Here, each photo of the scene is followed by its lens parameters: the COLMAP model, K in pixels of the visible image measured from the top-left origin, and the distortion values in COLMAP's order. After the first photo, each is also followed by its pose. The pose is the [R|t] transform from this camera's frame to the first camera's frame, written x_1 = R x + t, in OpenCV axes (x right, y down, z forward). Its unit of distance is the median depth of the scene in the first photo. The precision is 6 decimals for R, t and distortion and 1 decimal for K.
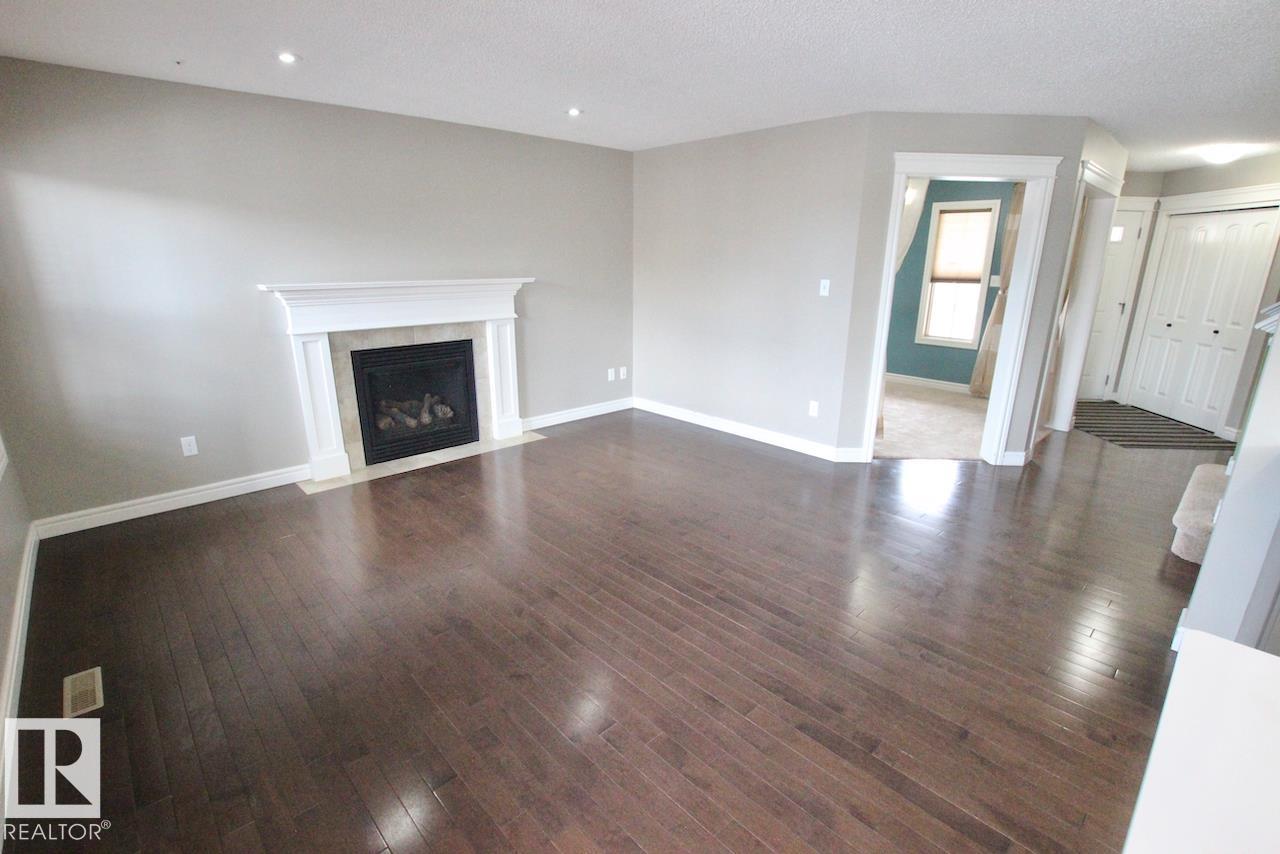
lens RADIAL K [[591.0, 0, 641.0], [0, 591.0, 427.3], [0, 0, 1]] dist [-0.033832, 0.003021]
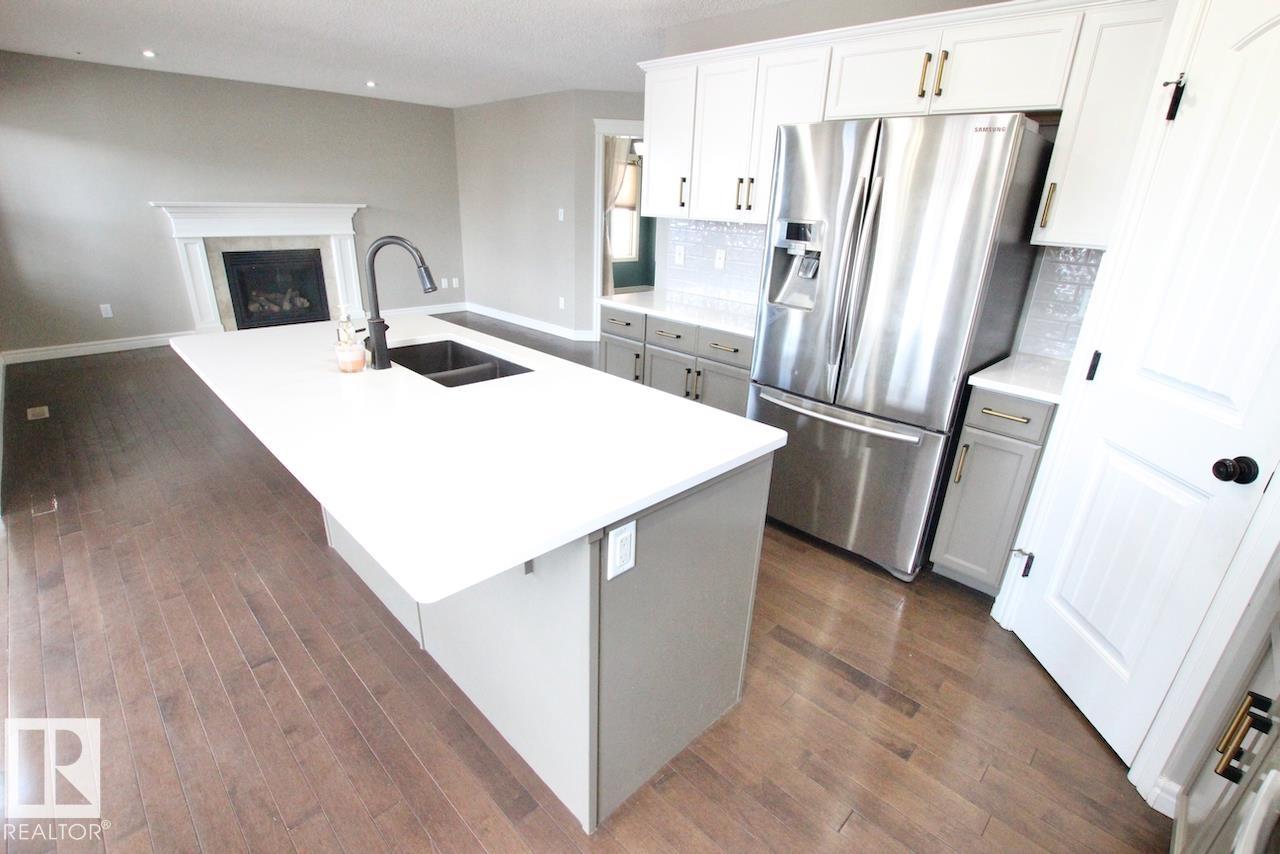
lens RADIAL K [[591.0, 0, 643.4], [0, 591.0, 430.1], [0, 0, 1]] dist [-0.033832, 0.003021]
pose [[0.998976, 0.014082, 0.042999, 0.434661], [-0.017785, 0.996051, 0.086984, 0.146906], [-0.041604, -0.087660, 0.995281, -0.445658]]
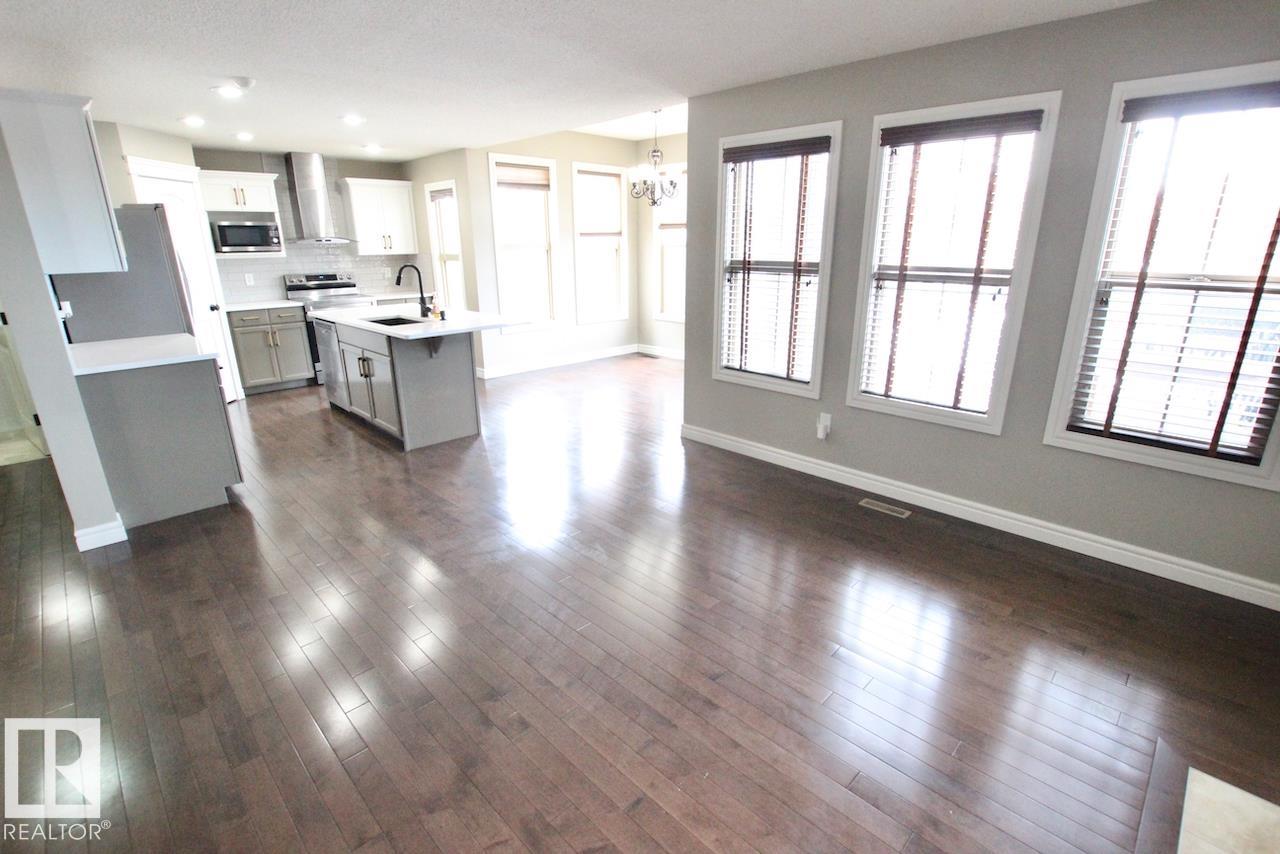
lens RADIAL K [[591.0, 0, 647.3], [0, 591.0, 427.0], [0, 0, 1]] dist [-0.033832, 0.003021]
pose [[-0.999744, 0.005771, -0.021878, -0.124742], [-0.007372, 0.831082, 0.556101, -0.286398], [0.021392, 0.556120, -0.830826, 1.004094]]
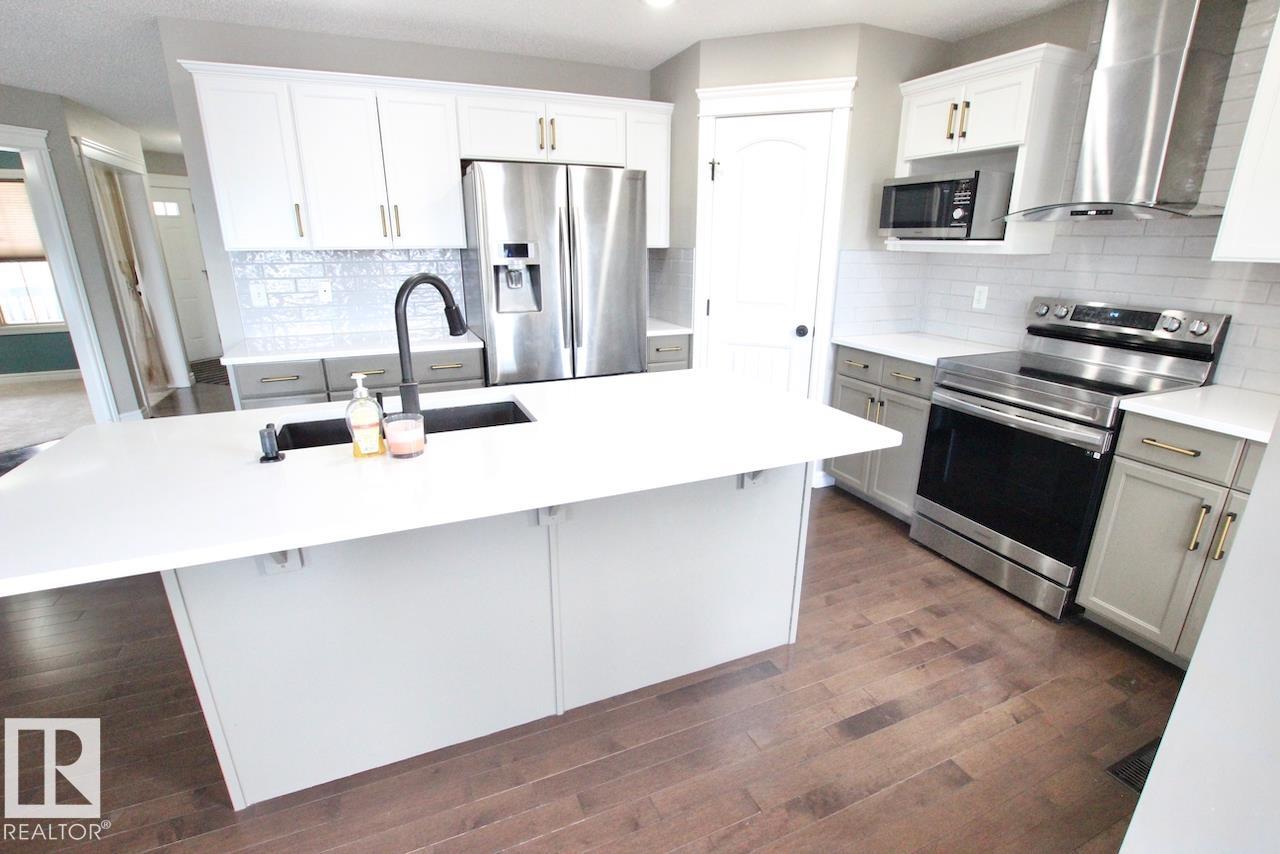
lens RADIAL K [[591.0, 0, 645.8], [0, 591.0, 430.9], [0, 0, 1]] dist [-0.033832, 0.003021]
pose [[0.335565, -0.291715, 0.895711, 0.004375], [0.264693, 0.941735, 0.207541, 0.101970], [-0.904065, 0.167445, 0.393228, -0.255864]]
